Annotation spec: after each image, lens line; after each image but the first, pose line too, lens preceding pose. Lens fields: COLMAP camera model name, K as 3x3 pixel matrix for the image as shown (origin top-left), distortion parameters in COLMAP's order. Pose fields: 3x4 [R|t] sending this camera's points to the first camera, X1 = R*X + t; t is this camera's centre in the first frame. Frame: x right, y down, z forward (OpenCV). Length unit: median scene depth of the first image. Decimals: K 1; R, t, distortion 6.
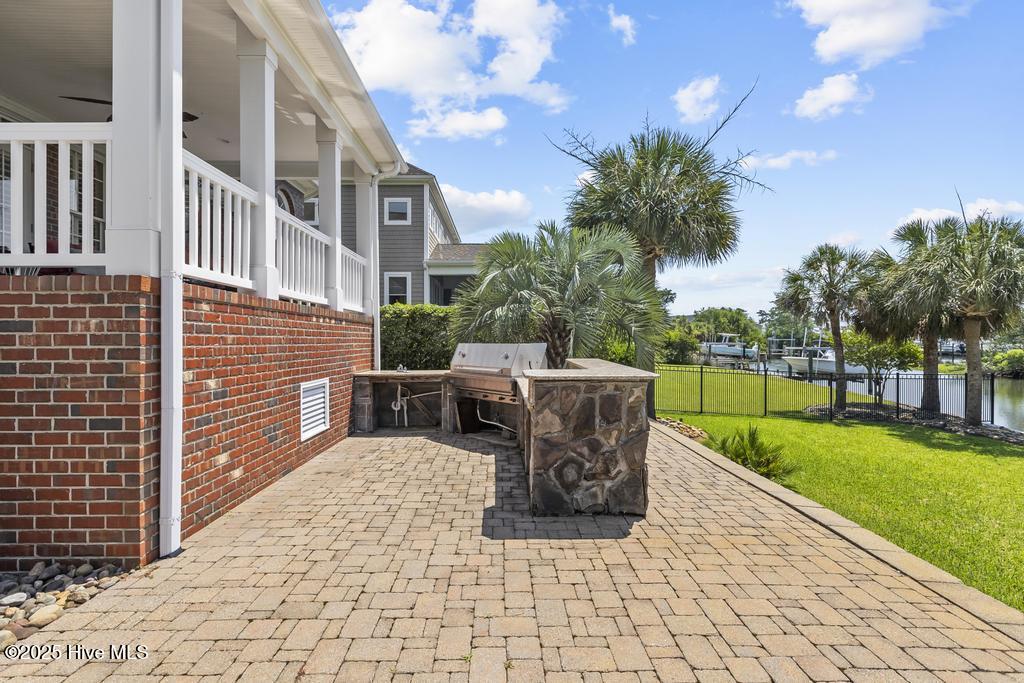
lens RADIAL K [[478.2, 0, 510.6], [0, 478.2, 339.7], [0, 0, 1]] dist [-0.006113, 0.001101]
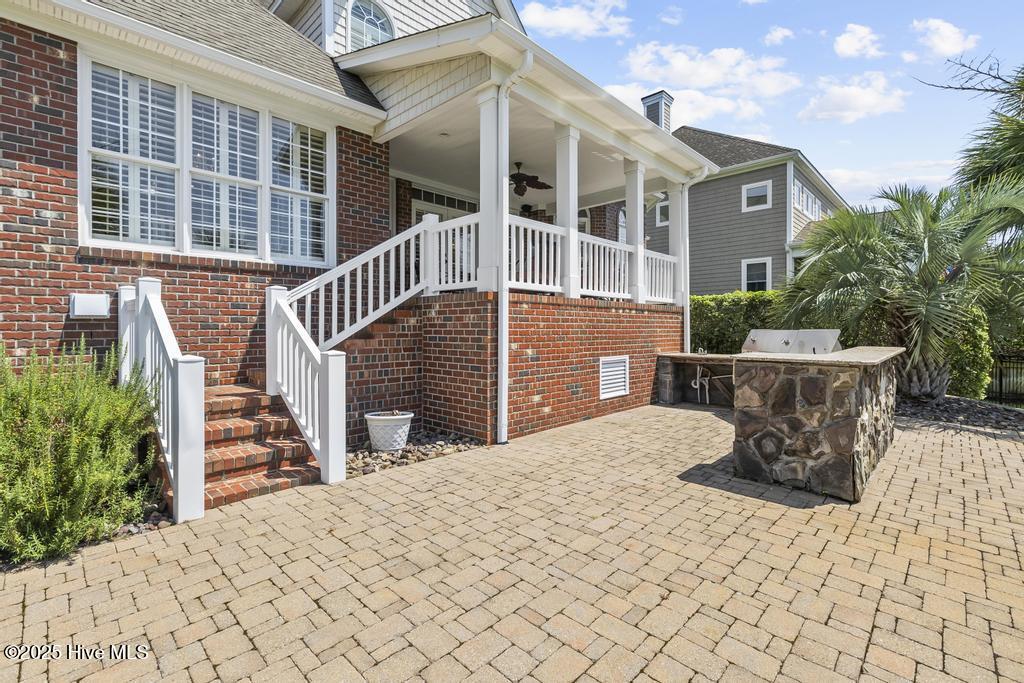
lens RADIAL K [[461.1, 0, 507.8], [0, 461.1, 330.8], [0, 0, 1]] dist [0.002397, 0.001246]
pose [[0.701092, 0.006595, -0.713040, 0.460130], [-0.001311, 0.999967, 0.007960, 0.005910], [0.713069, -0.004645, 0.701078, -0.179847]]
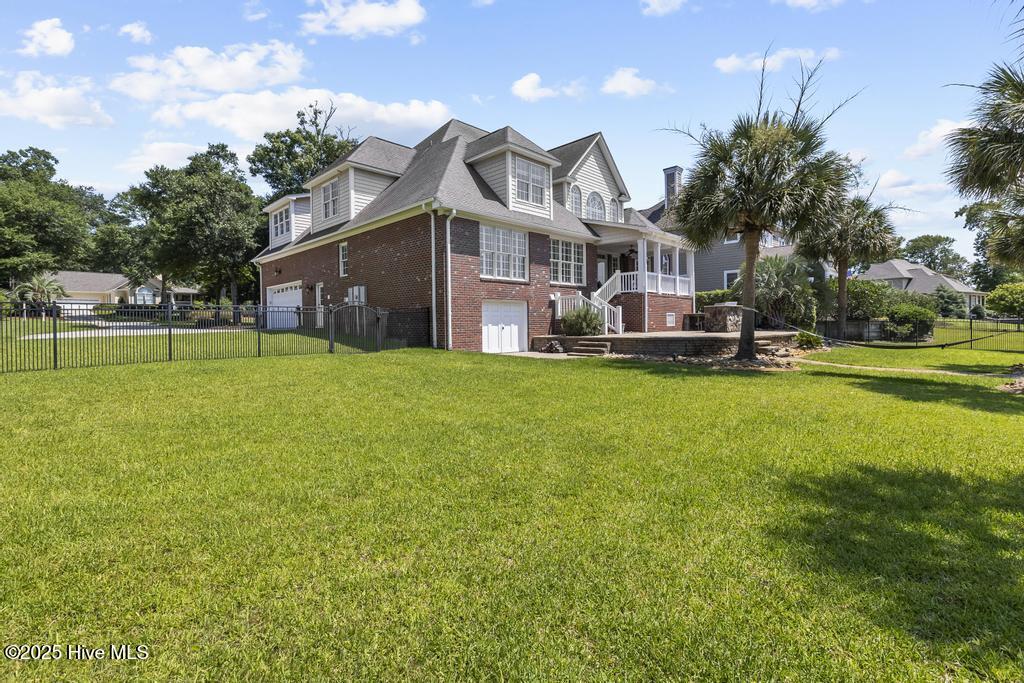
lens RADIAL K [[461.1, 0, 511.2], [0, 461.1, 337.8], [0, 0, 1]] dist [0.002397, 0.001246]
pose [[0.701344, 0.009722, -0.712757, 2.215910], [0.013715, 0.999538, 0.027130, 0.262861], [0.712691, -0.028803, 0.700887, -4.201396]]
